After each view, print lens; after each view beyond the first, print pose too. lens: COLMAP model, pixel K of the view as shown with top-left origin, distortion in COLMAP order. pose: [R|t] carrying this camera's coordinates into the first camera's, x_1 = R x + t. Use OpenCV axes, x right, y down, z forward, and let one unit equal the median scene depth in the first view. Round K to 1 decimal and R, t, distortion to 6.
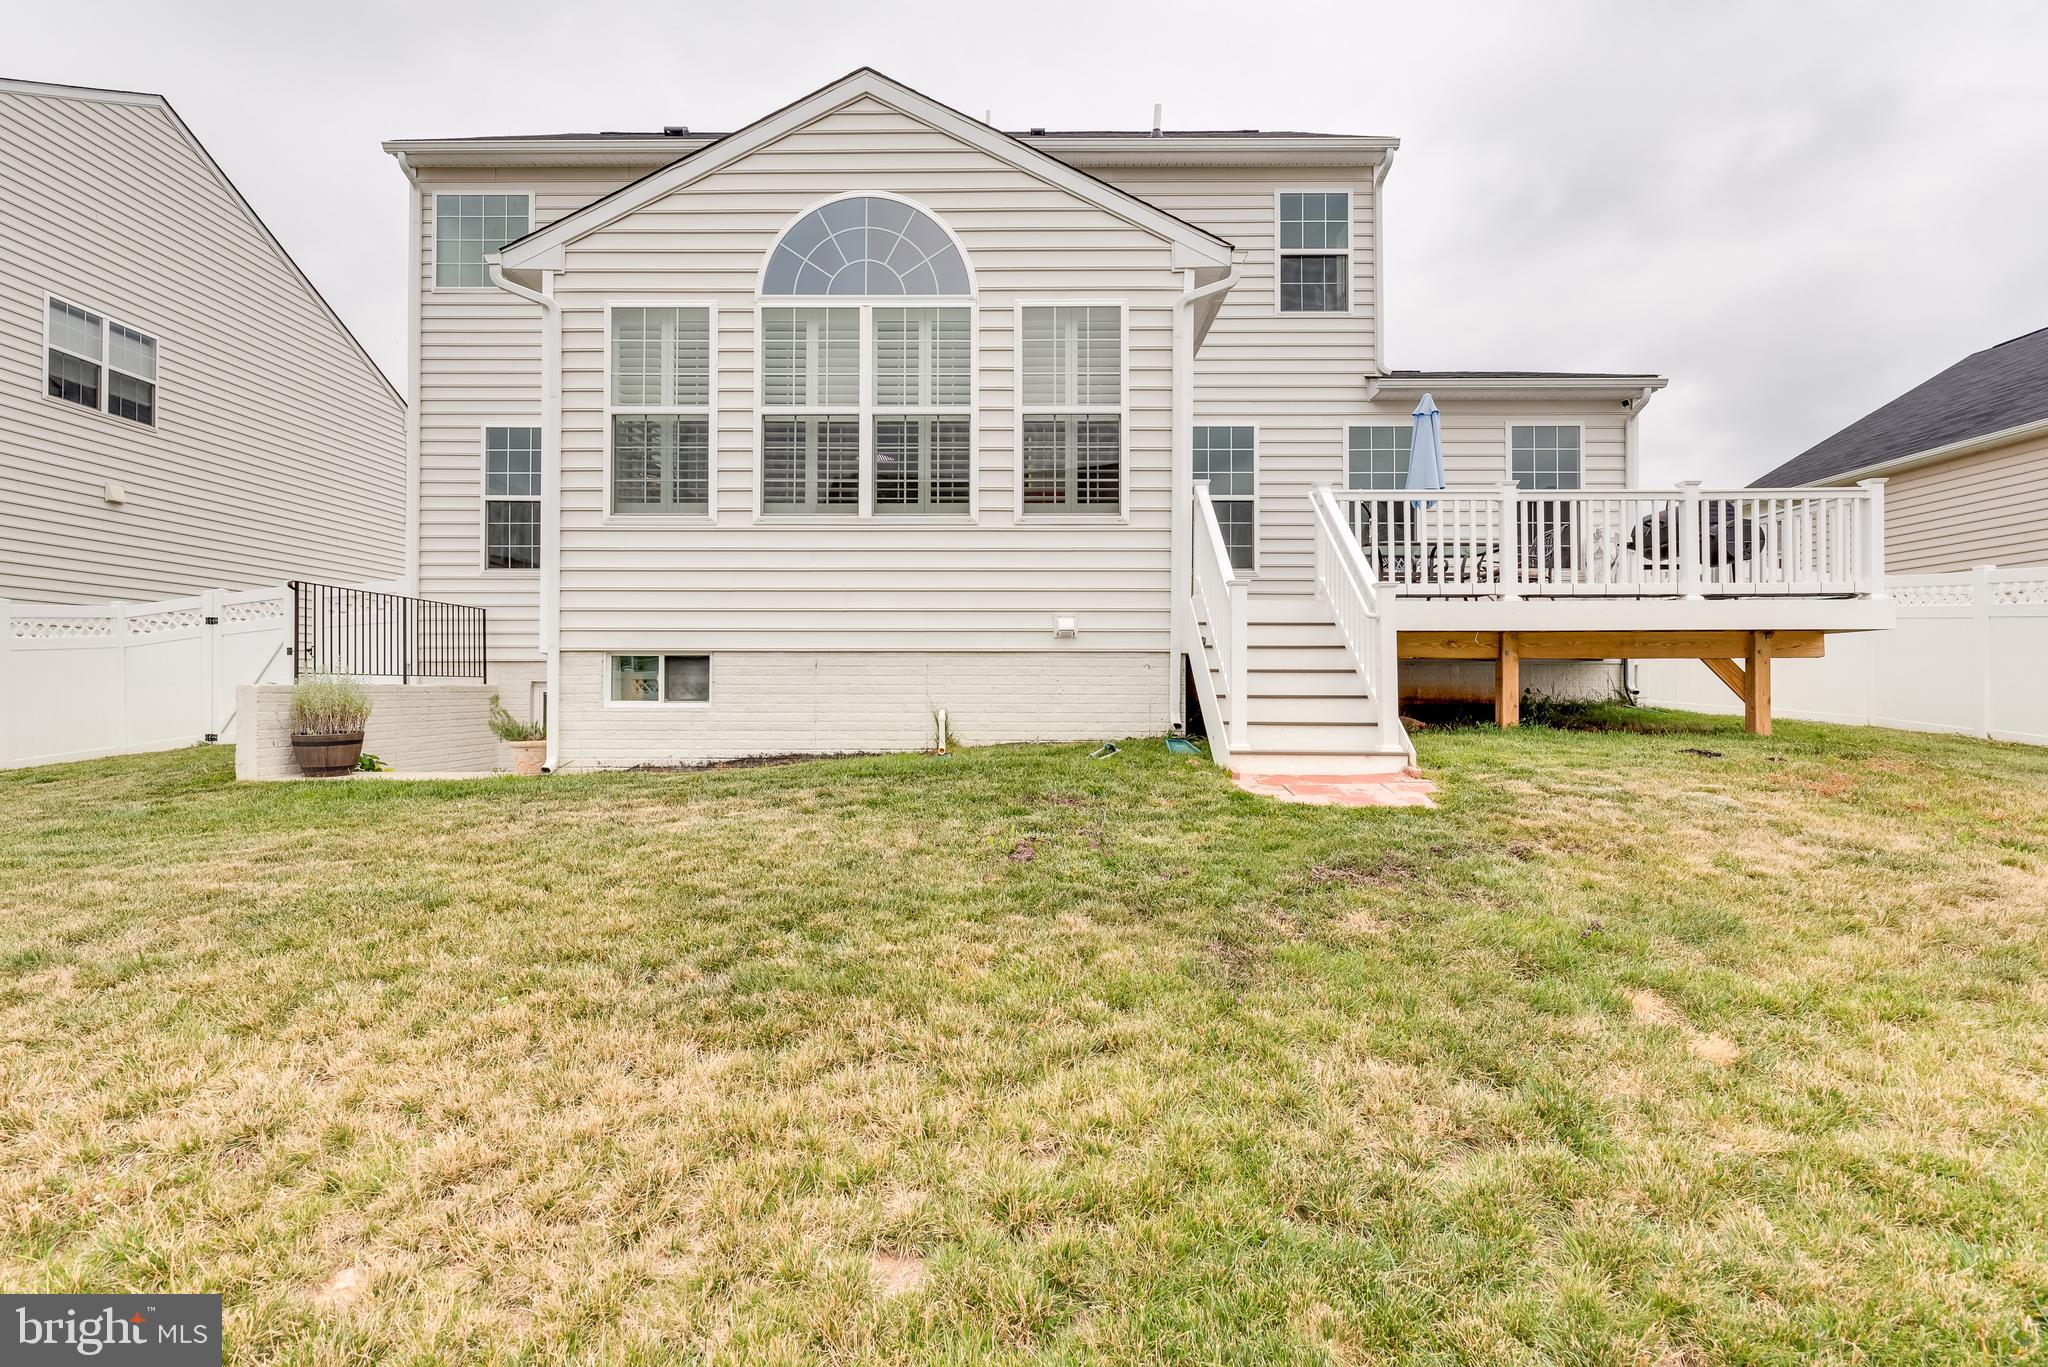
lens RADIAL K [[985.7, 0, 1024.0], [0, 985.7, 683.5], [0, 0, 1]] dist [0.001487, 0.000100]
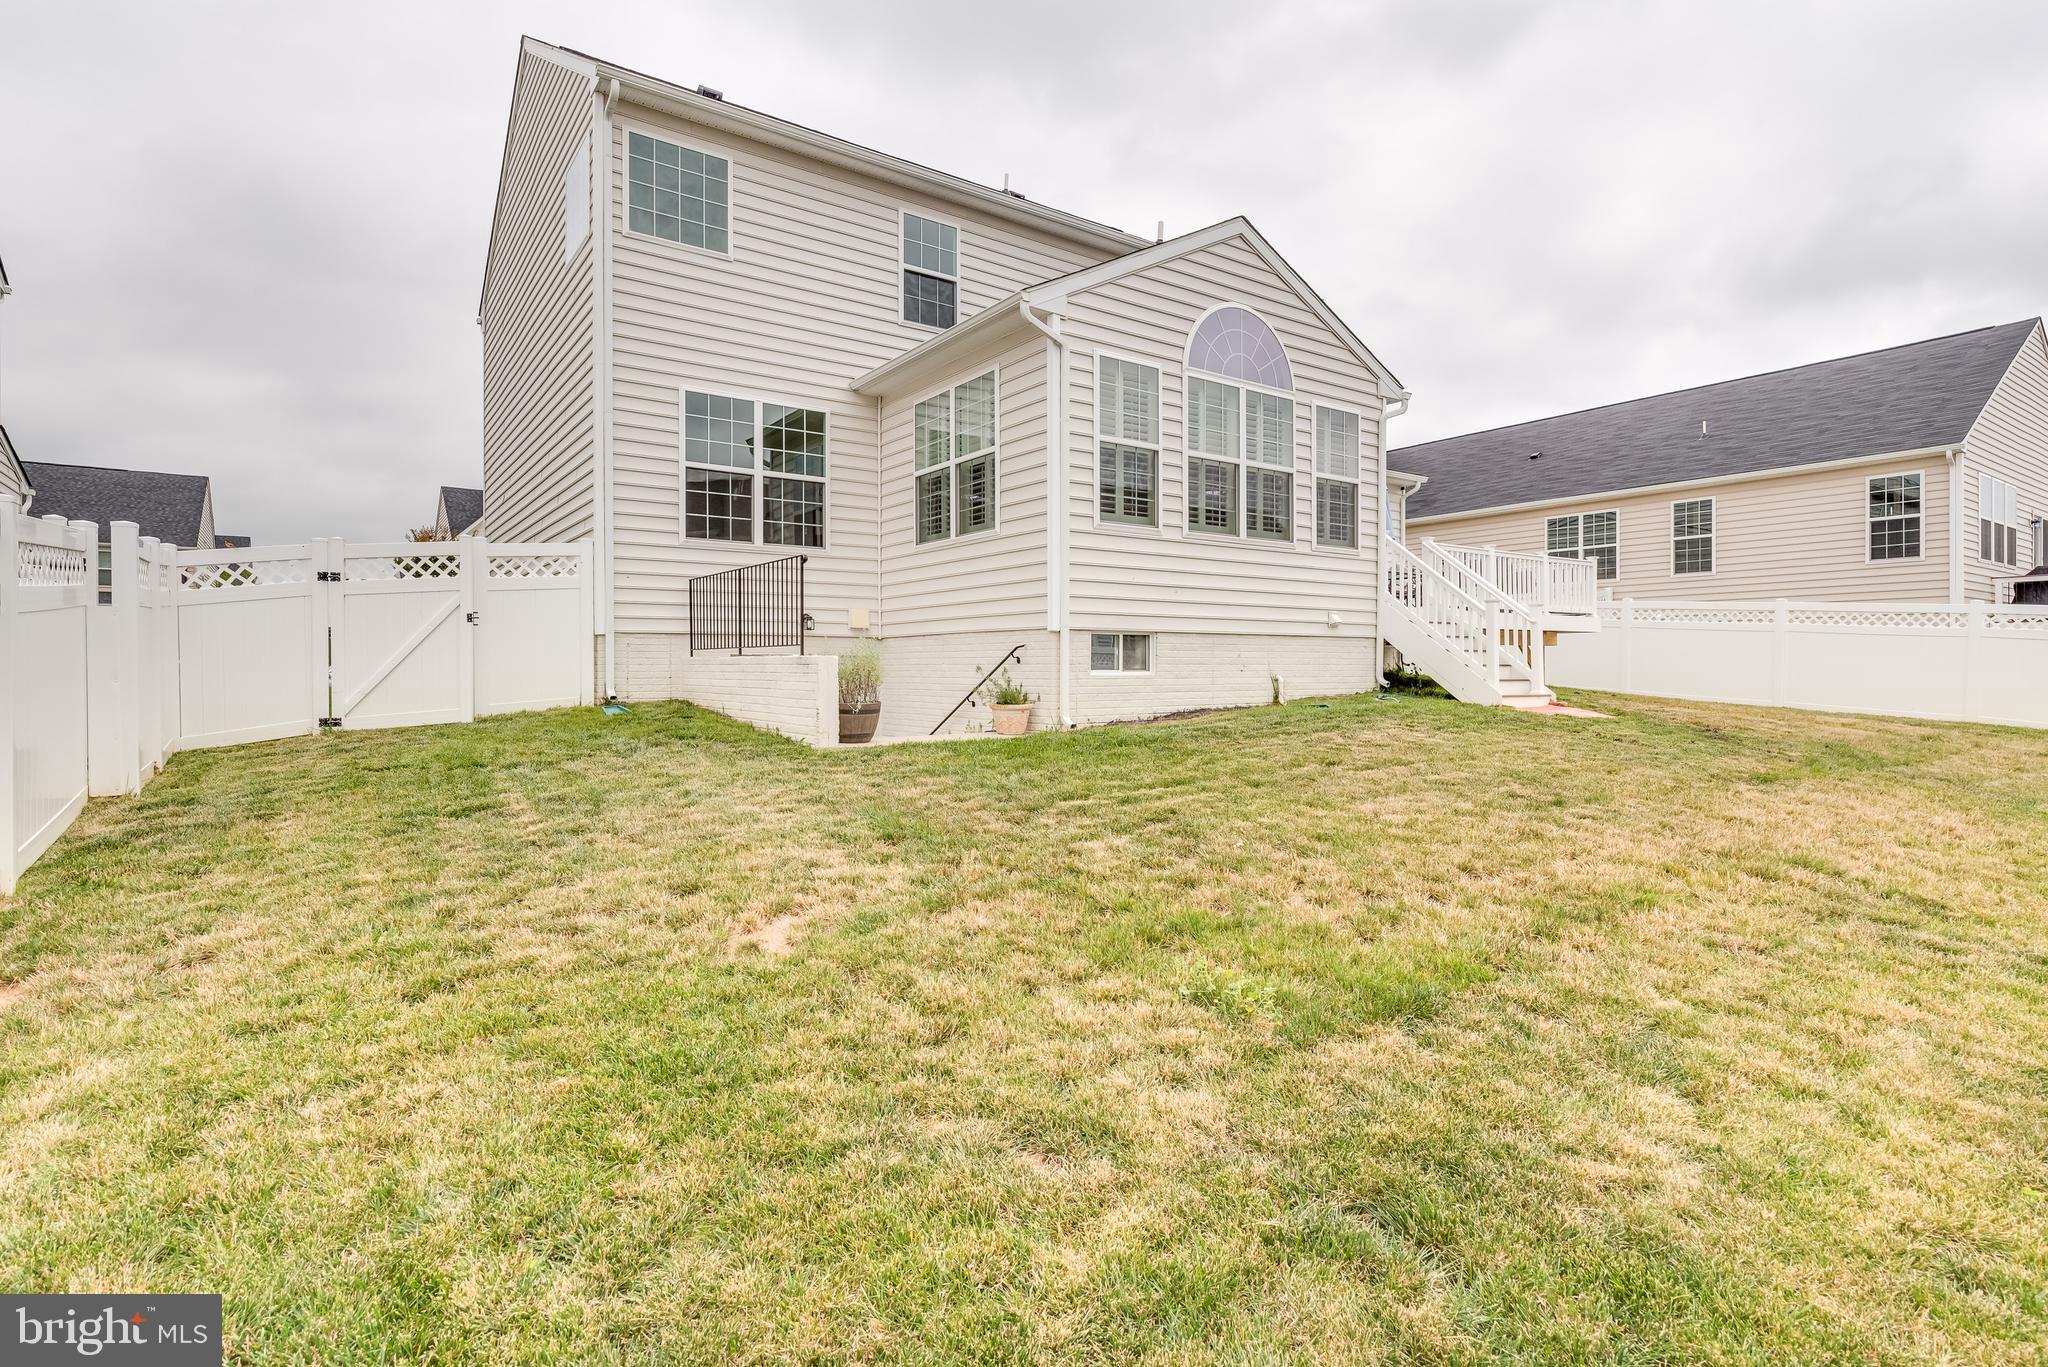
lens RADIAL K [[1018.5, 0, 1024.0], [0, 1018.5, 683.5], [0, 0, 1]] dist [-0.020727, 0.000182]
pose [[0.815247, -0.013004, 0.578967, -1.189637], [-0.001494, 0.999697, 0.024558, 0.002499], [-0.579111, -0.020885, 0.814981, -0.003721]]
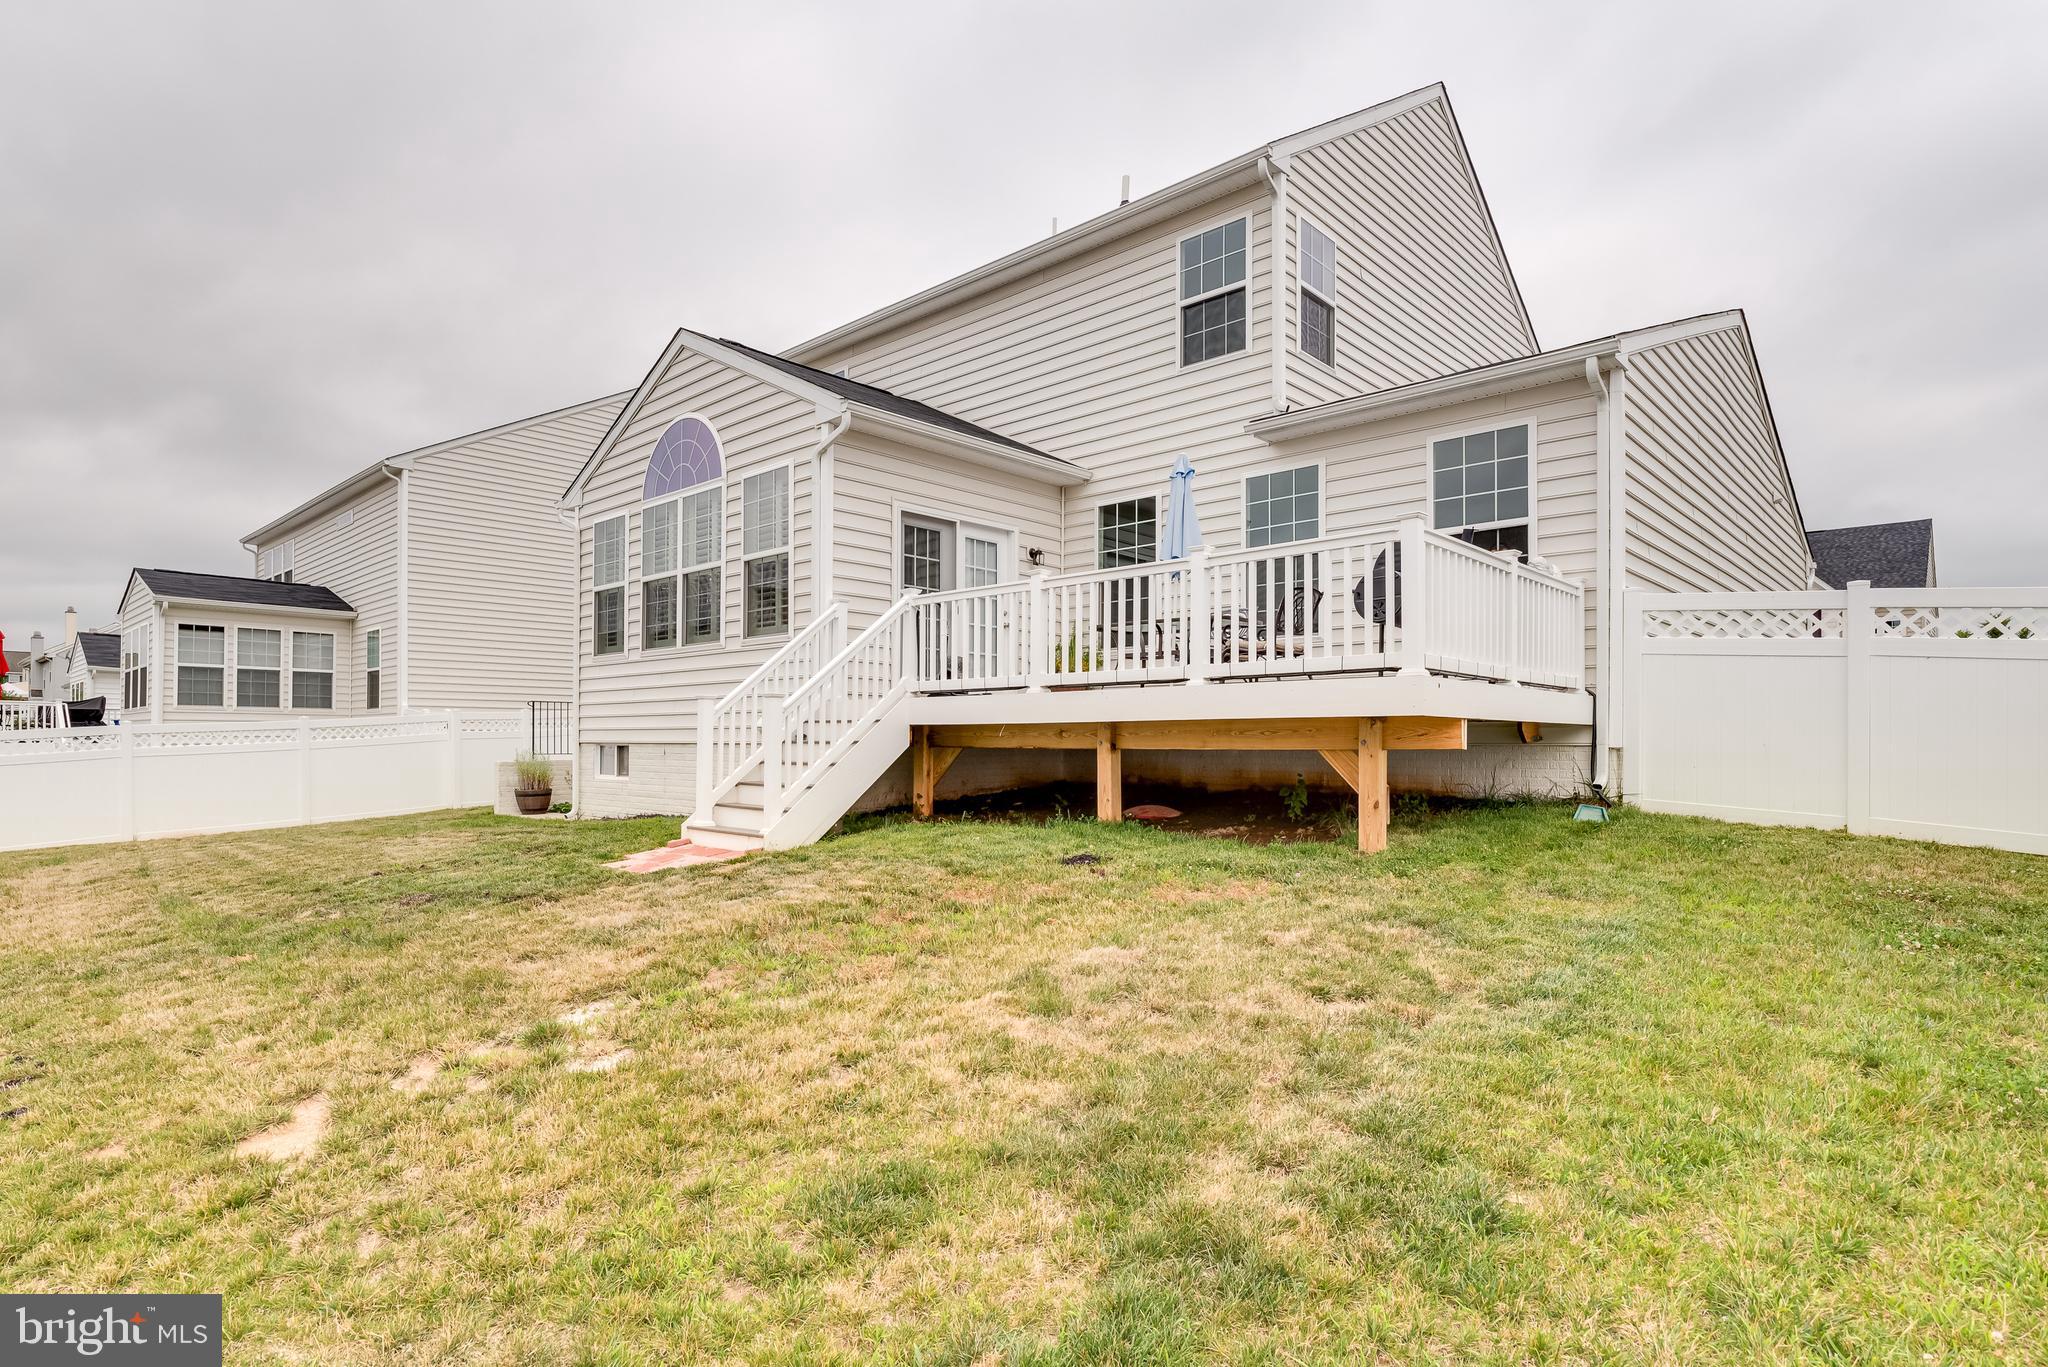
lens RADIAL K [[1061.5, 0, 959.5], [0, 1061.5, 740.0], [0, 0, 1]] dist [-0.007847, -0.000099]
pose [[0.719754, -0.001974, -0.694226, 1.114397], [0.003902, 0.999992, 0.001202, -0.035823], [0.694218, -0.003574, 0.719756, 0.177165]]
